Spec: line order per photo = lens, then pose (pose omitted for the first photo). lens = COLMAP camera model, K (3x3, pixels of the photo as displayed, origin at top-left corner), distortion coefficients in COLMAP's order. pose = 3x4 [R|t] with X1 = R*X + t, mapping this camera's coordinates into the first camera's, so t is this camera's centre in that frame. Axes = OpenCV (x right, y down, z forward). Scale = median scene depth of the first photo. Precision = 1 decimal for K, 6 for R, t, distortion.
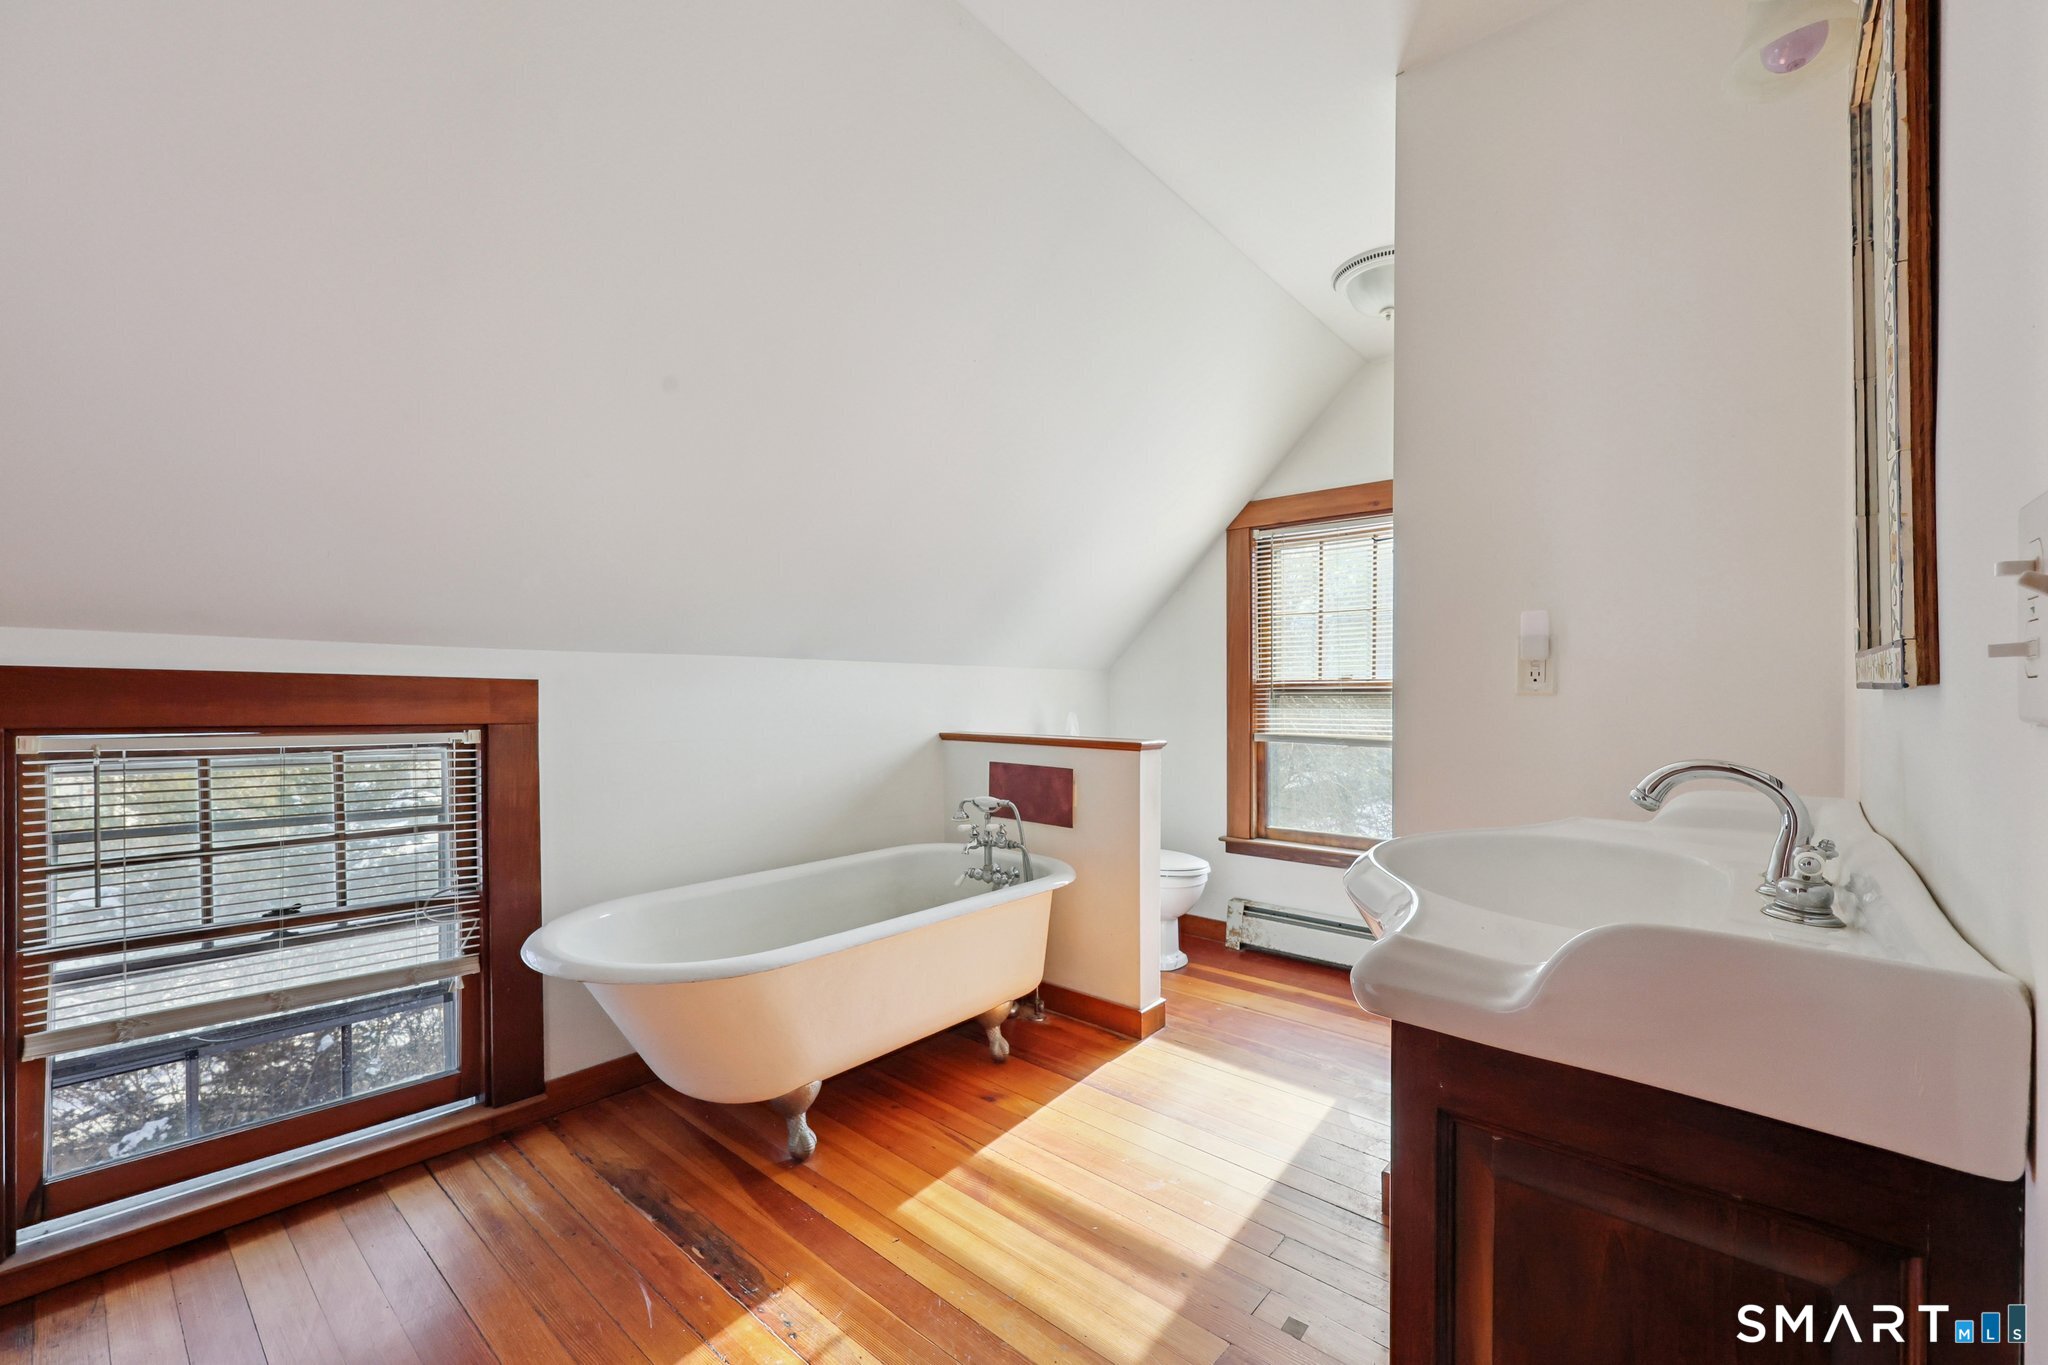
lens RADIAL K [[837.2, 0, 1033.8], [0, 837.2, 696.8], [0, 0, 1]] dist [-0.000184, -0.000085]
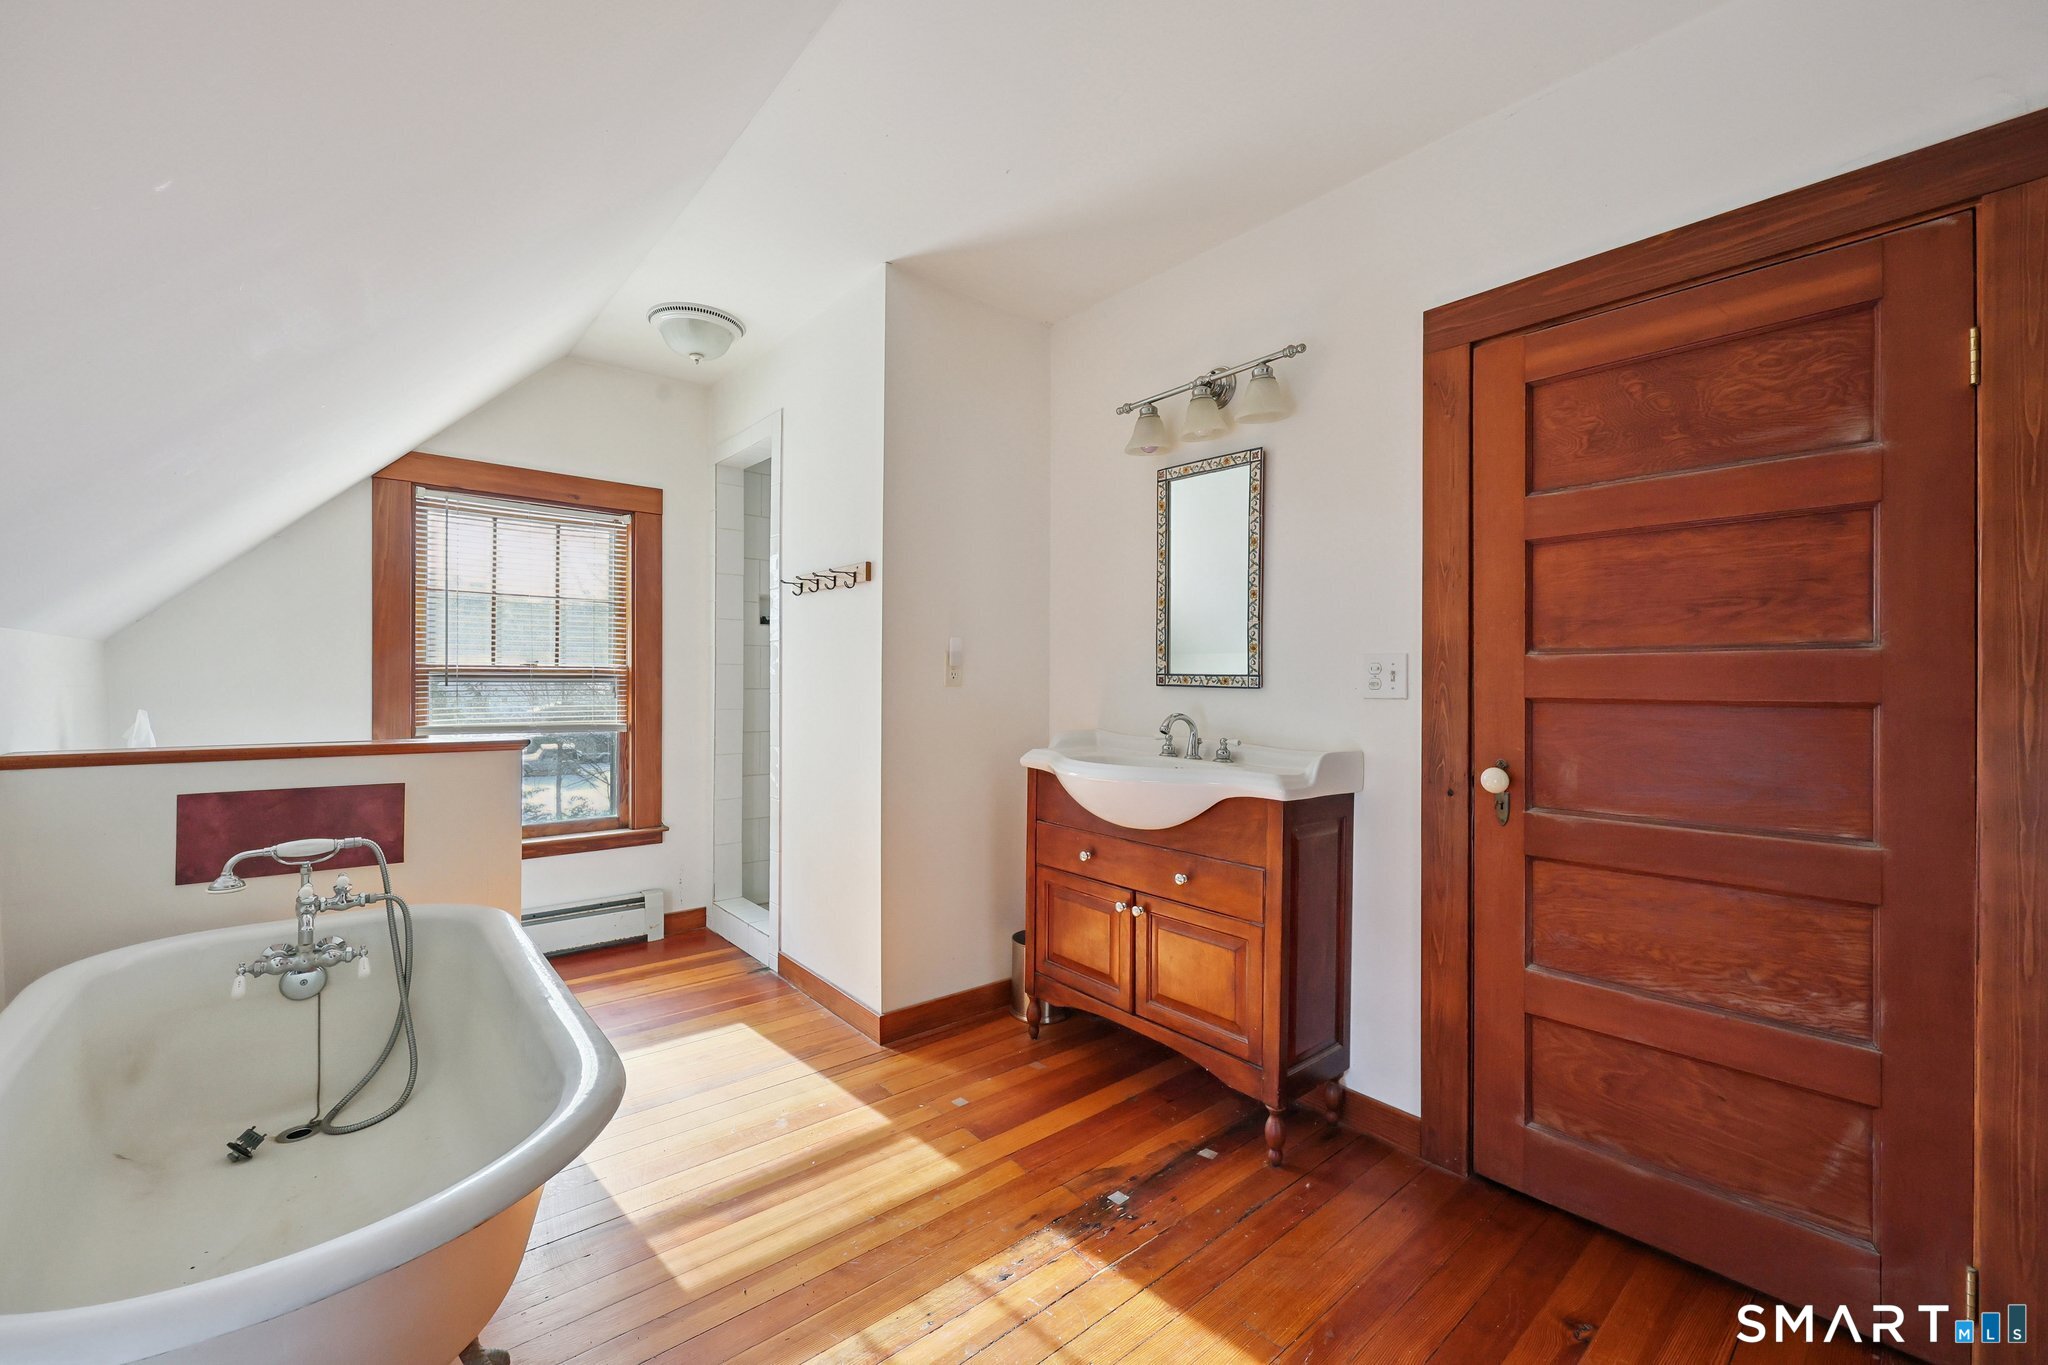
lens RADIAL K [[836.3, 0, 1032.0], [0, 836.3, 677.1], [0, 0, 1]] dist [0.000026, -0.000016]
pose [[0.145246, 0.004548, 0.989385, -0.565831], [-0.005804, 0.999976, -0.003745, -0.008969], [-0.989379, -0.005199, 0.145269, 0.310907]]
